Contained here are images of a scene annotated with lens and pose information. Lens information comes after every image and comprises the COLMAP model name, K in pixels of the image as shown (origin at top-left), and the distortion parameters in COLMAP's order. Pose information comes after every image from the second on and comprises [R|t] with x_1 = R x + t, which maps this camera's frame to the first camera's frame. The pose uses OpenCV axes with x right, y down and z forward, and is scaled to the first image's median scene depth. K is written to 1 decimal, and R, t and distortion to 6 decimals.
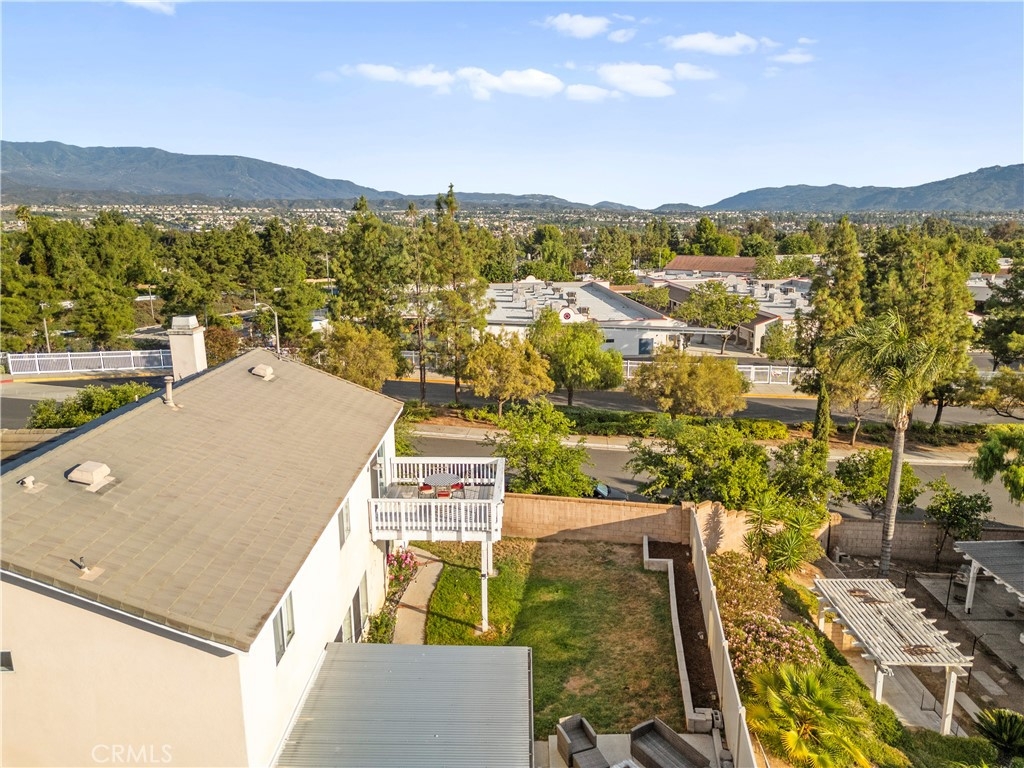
lens RADIAL K [[712.7, 0, 513.4], [0, 712.7, 380.4], [0, 0, 1]] dist [0.067567, -0.069753]
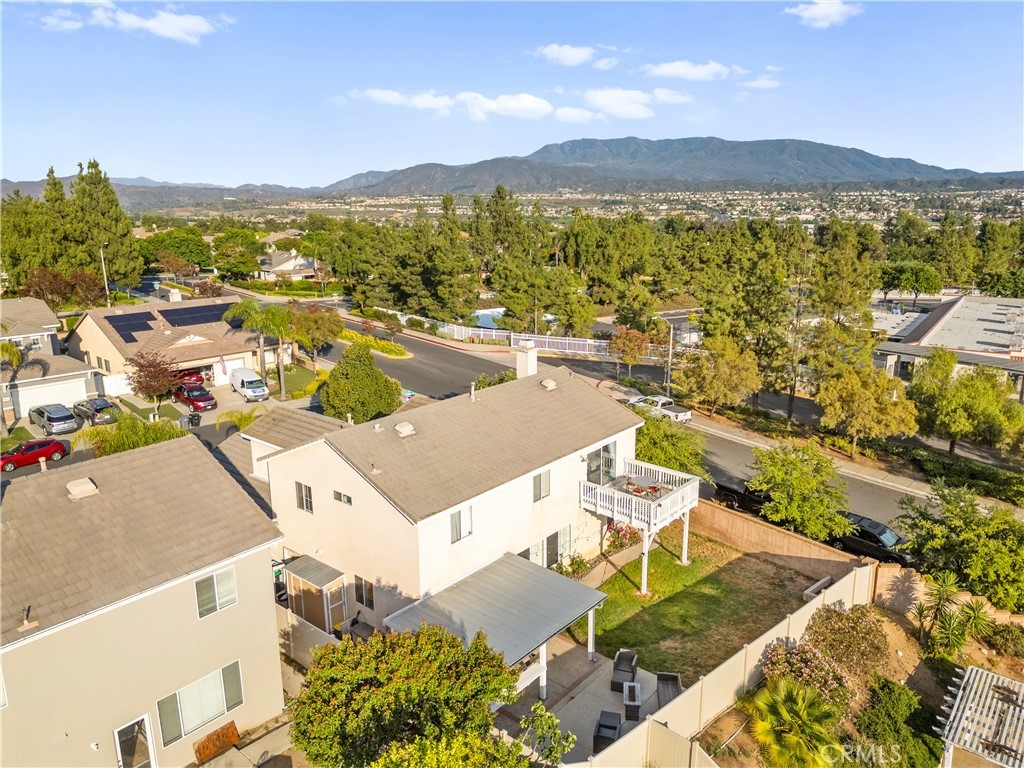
lens RADIAL K [[712.7, 0, 513.4], [0, 712.7, 380.4], [0, 0, 1]] dist [0.067567, -0.069753]
pose [[0.768015, 0.149840, -0.622656, 0.234534], [-0.138094, 0.988119, 0.067455, -0.048414], [0.625366, 0.034179, 0.779583, -0.103489]]
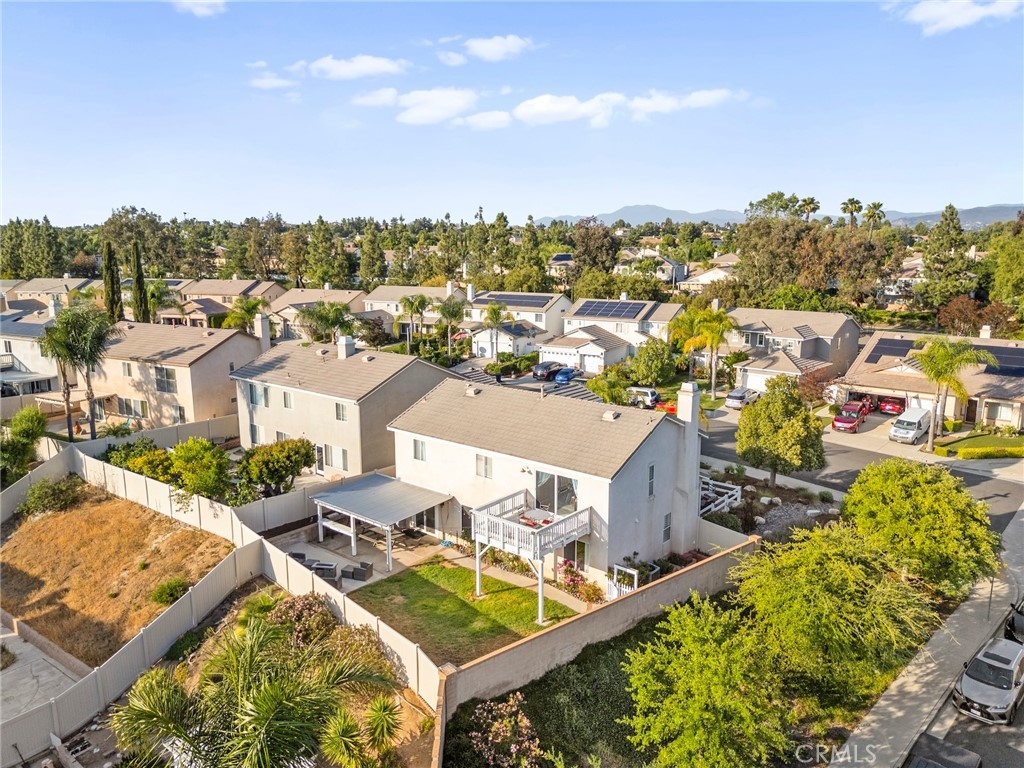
lens RADIAL K [[712.7, 0, 513.4], [0, 712.7, 380.4], [0, 0, 1]] dist [0.067567, -0.069753]
pose [[-0.622536, 0.153020, -0.767486, 0.416530], [-0.167734, 0.931818, 0.321839, -0.236873], [0.764405, 0.329090, -0.554423, 0.720622]]
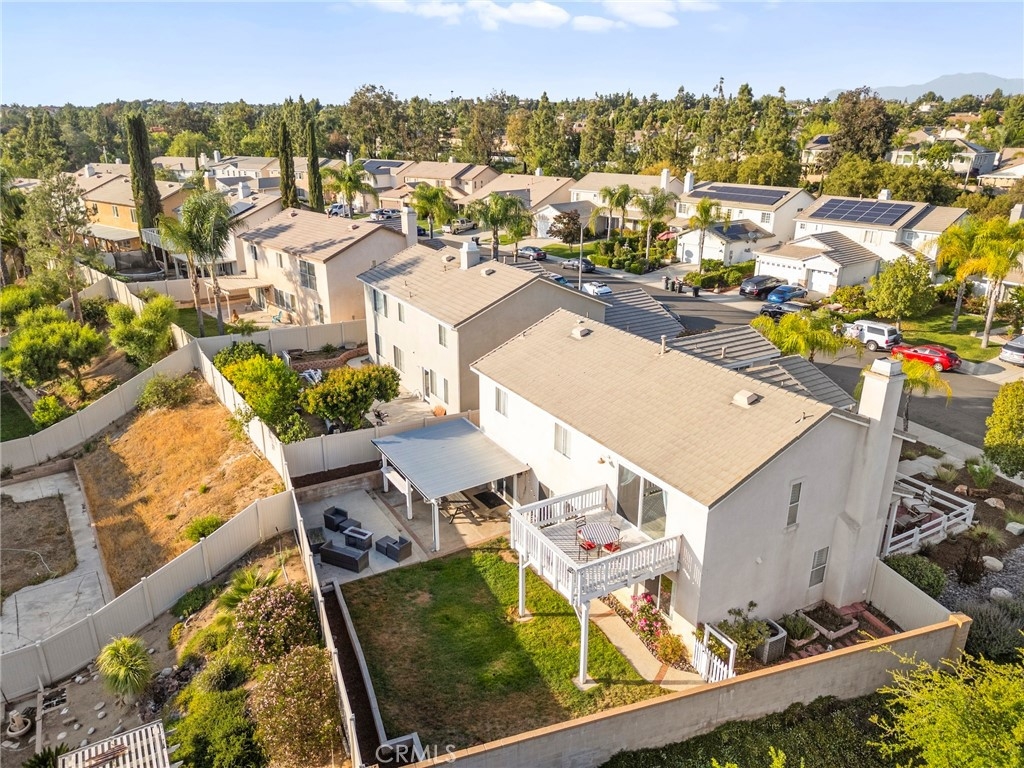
lens RADIAL K [[712.7, 0, 513.4], [0, 712.7, 380.4], [0, 0, 1]] dist [0.067567, -0.069753]
pose [[-0.852799, 0.179451, -0.490439, 0.192947], [-0.113499, 0.852976, 0.509461, -0.228250], [0.509756, 0.490132, -0.707050, 0.668401]]
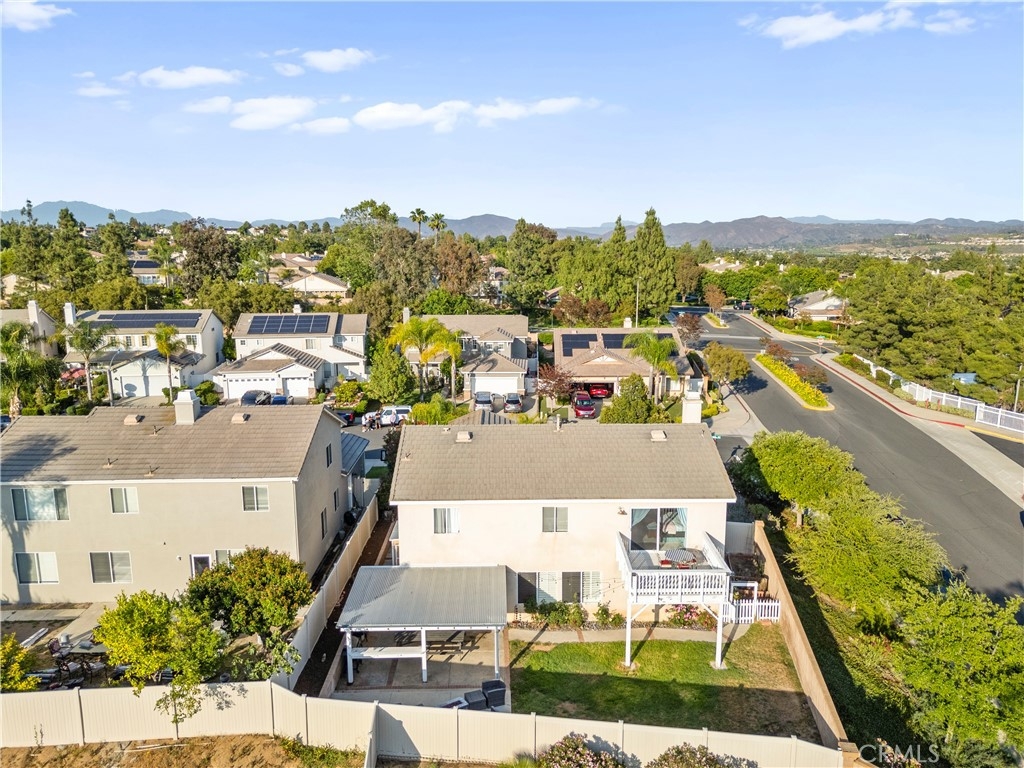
lens RADIAL K [[712.7, 0, 513.4], [0, 712.7, 380.4], [0, 0, 1]] dist [0.067567, -0.069753]
pose [[0.031792, 0.189102, -0.981443, 0.471559], [-0.219307, 0.959330, 0.177737, -0.139326], [0.975138, 0.209587, 0.071971, 0.245555]]
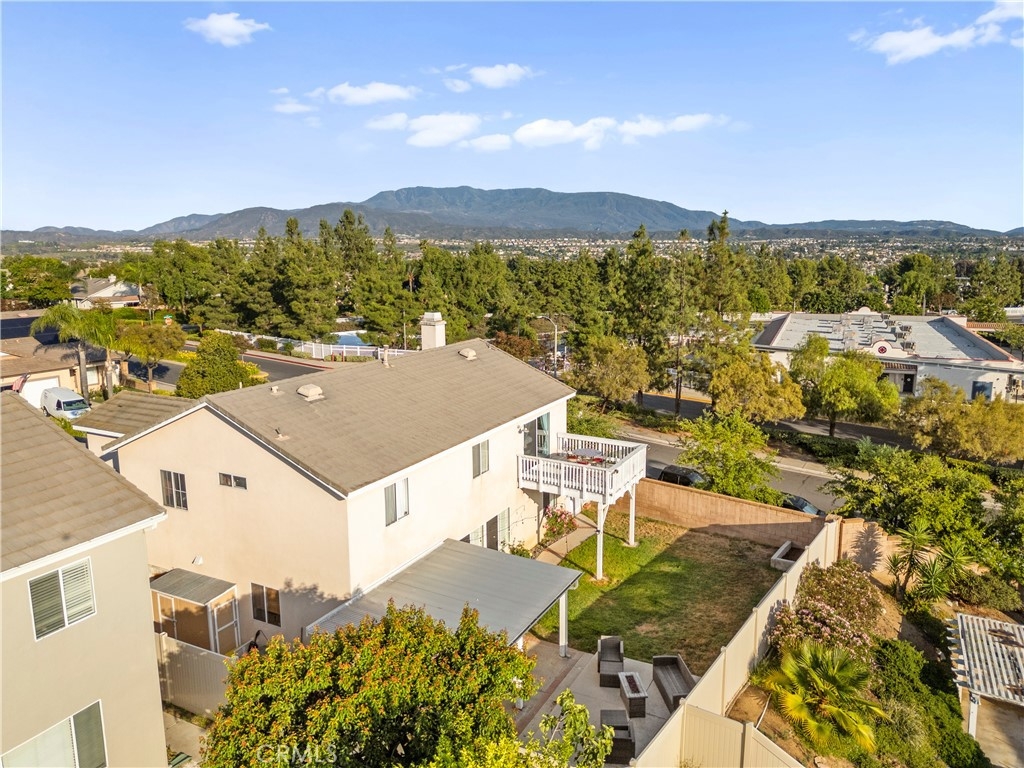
lens RADIAL K [[712.7, 0, 513.4], [0, 712.7, 380.4], [0, 0, 1]] dist [0.067567, -0.069753]
pose [[0.888619, 0.083313, -0.451015, 0.142042], [-0.101613, 0.994688, -0.016462, 0.021864], [0.447248, 0.060457, 0.892364, -0.061454]]
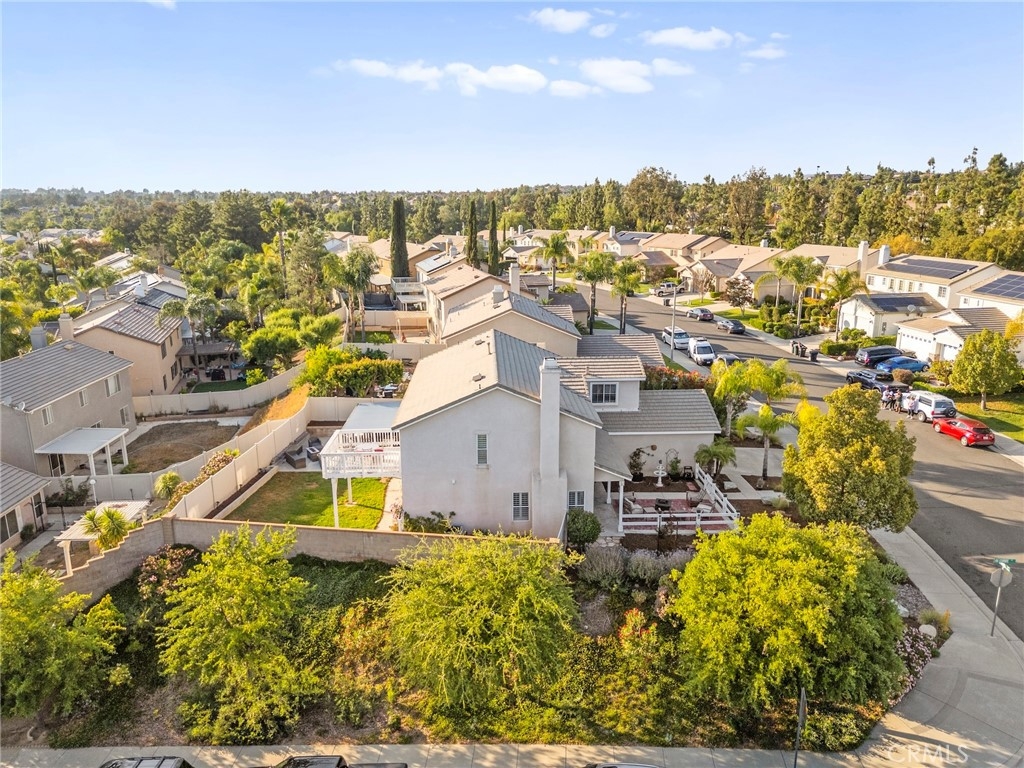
lens RADIAL K [[715.5, 0, 517.7], [0, 715.5, 382.1], [0, 0, 1]] dist [0.032177, -0.006491]
pose [[-0.998037, 0.027768, -0.056136, -0.152520], [-0.000672, 0.891536, 0.452948, -0.304723], [0.062625, 0.452097, -0.889768, 1.028890]]
